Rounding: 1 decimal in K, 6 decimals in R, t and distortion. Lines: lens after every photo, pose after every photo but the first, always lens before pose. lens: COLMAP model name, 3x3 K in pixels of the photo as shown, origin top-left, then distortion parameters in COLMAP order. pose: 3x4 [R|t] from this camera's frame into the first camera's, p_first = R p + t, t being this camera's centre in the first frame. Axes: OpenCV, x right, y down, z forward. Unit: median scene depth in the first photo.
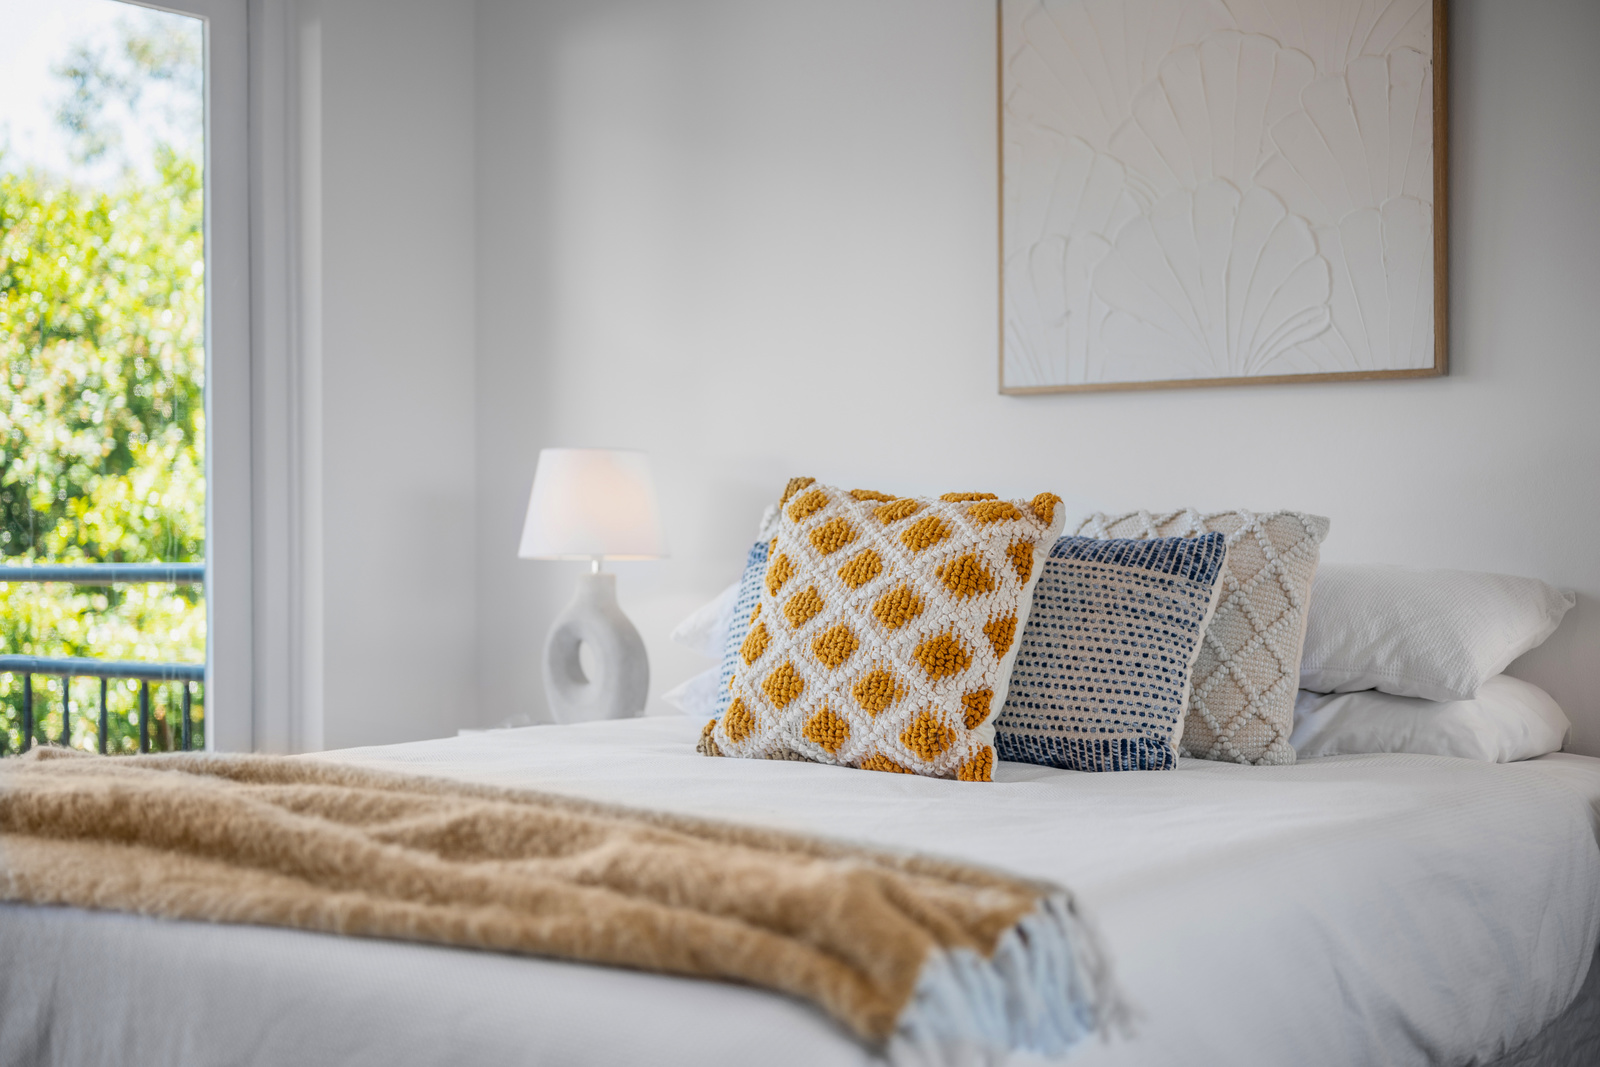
lens RADIAL K [[2284.8, 0, 800.0], [0, 2284.8, 533.5], [0, 0, 1]] dist [0.012827, 0.039310]
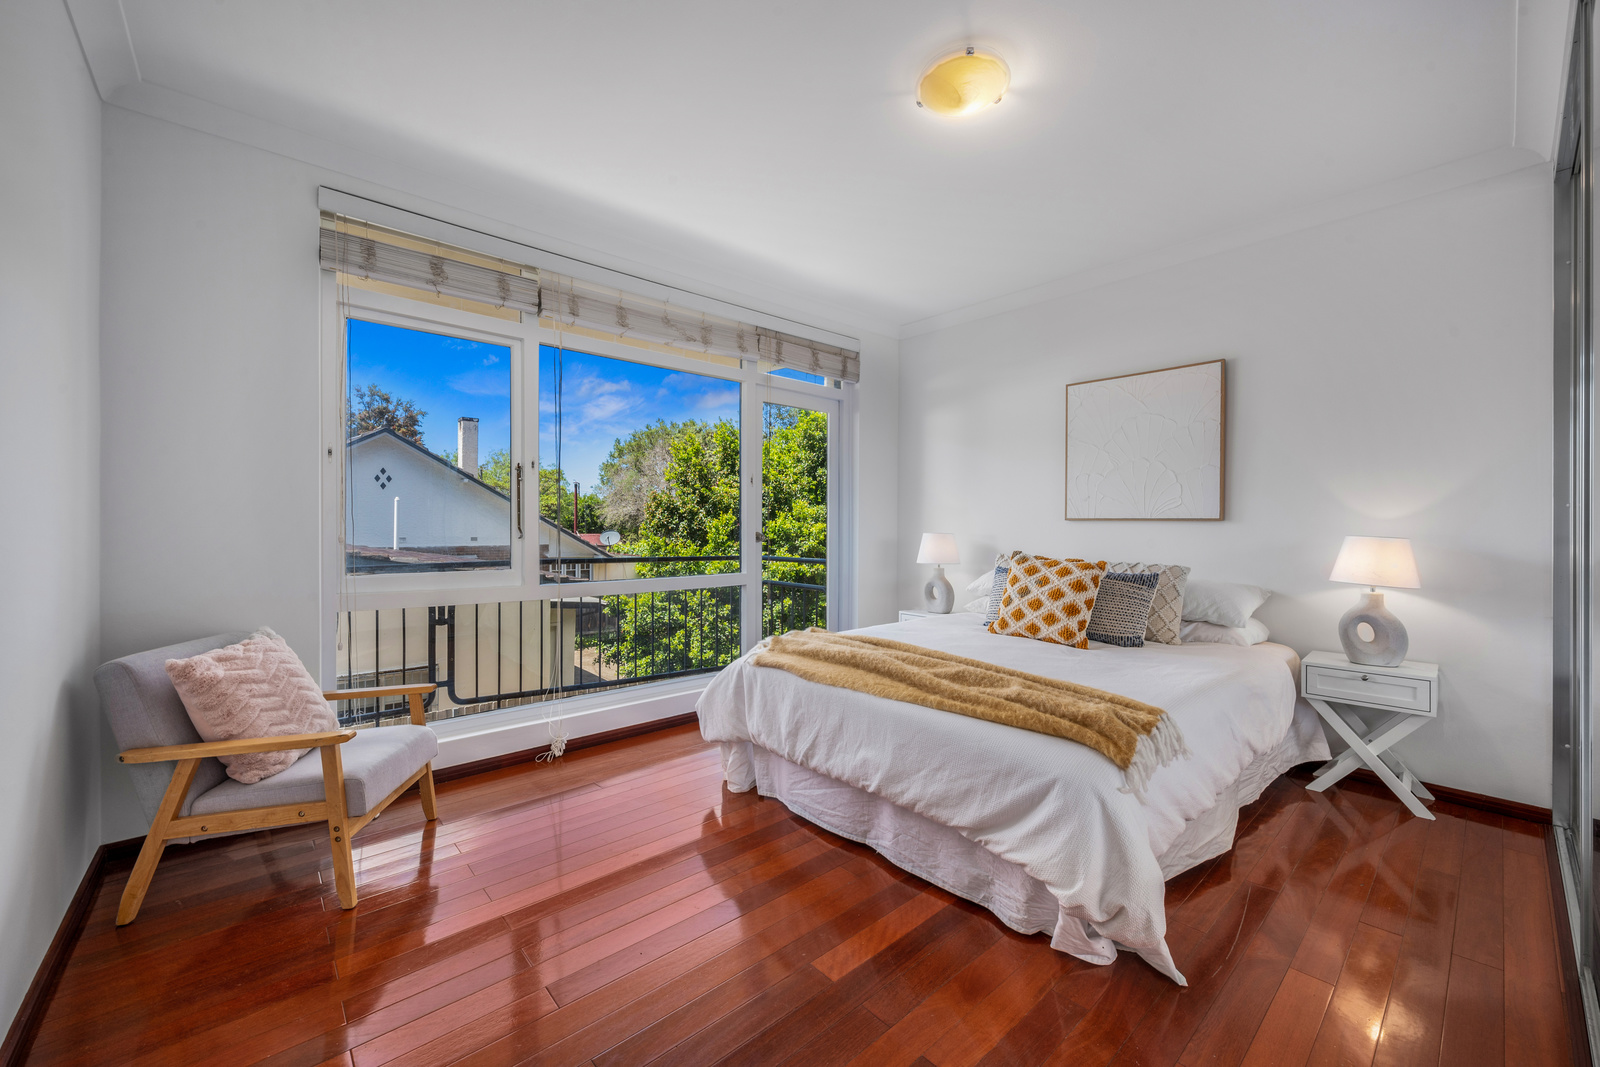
lens RADIAL K [[623.6, 0, 800.0], [0, 623.6, 533.5], [0, 0, 1]] dist [0.000336, 0.000094]
pose [[0.978527, 0.011840, -0.205778, -0.138552], [-0.008025, 0.999780, 0.019364, -0.072272], [0.205962, -0.017297, 0.978407, 0.018708]]
